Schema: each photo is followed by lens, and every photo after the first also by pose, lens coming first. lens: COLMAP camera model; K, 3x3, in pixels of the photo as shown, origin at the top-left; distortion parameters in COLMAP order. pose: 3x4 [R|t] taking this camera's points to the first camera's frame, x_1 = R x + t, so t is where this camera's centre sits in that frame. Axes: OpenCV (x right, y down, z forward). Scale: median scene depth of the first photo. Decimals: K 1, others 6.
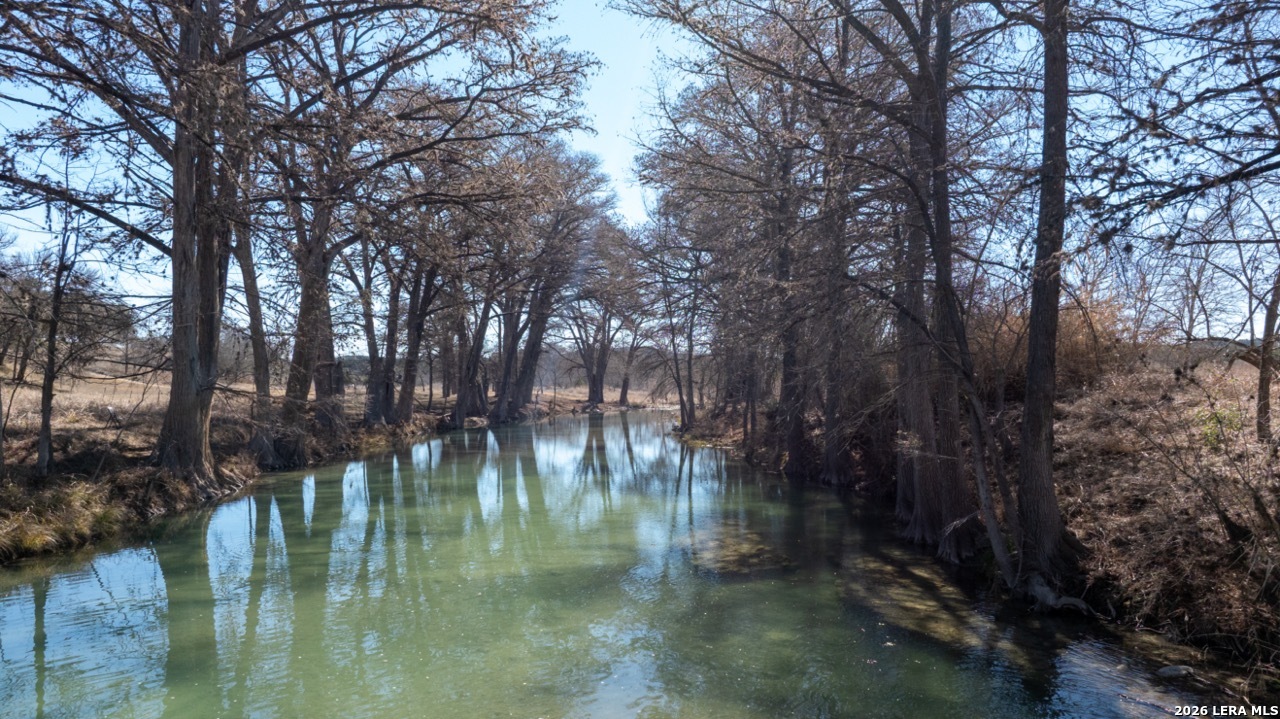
lens RADIAL K [[896.0, 0, 644.5], [0, 896.0, 359.4], [0, 0, 1]] dist [-0.036968, 0.032227]
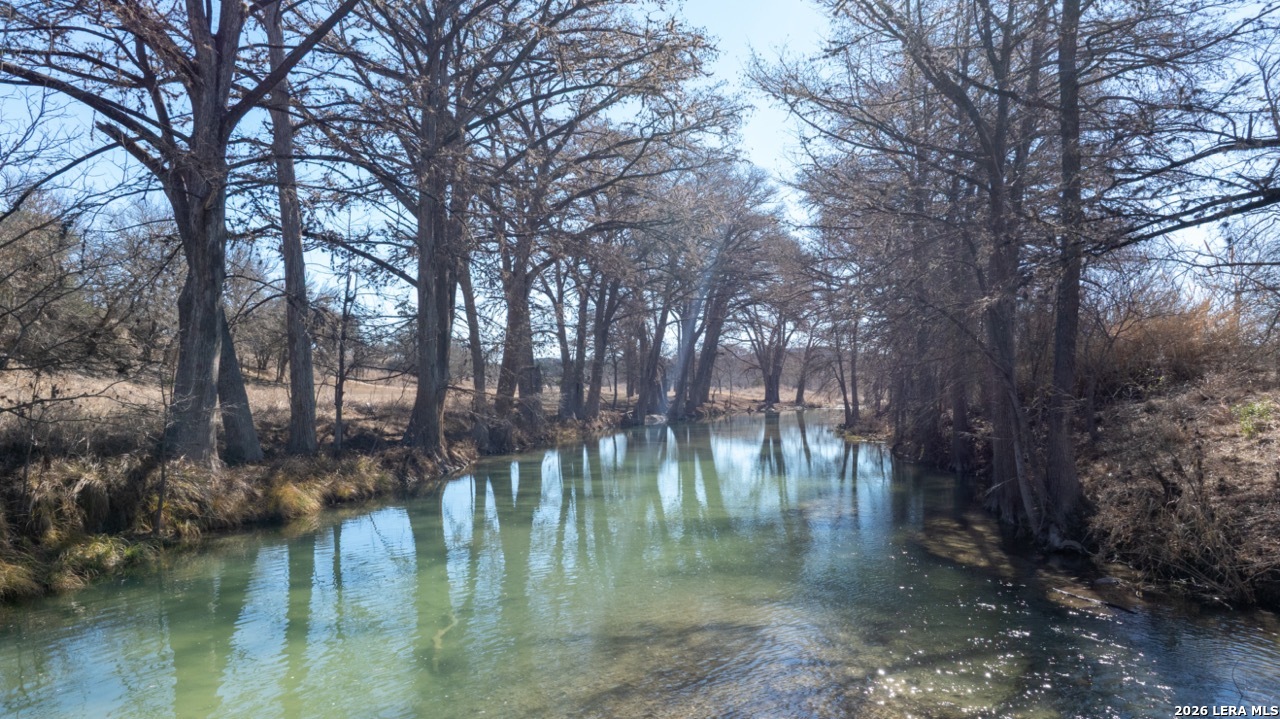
lens RADIAL K [[896.0, 0, 642.7], [0, 896.0, 358.7], [0, 0, 1]] dist [-0.036968, 0.032227]
pose [[0.978666, -0.008418, -0.205283, 0.028613], [0.008109, 0.999964, -0.002342, -0.001969], [0.205295, 0.000628, 0.978700, -0.101454]]
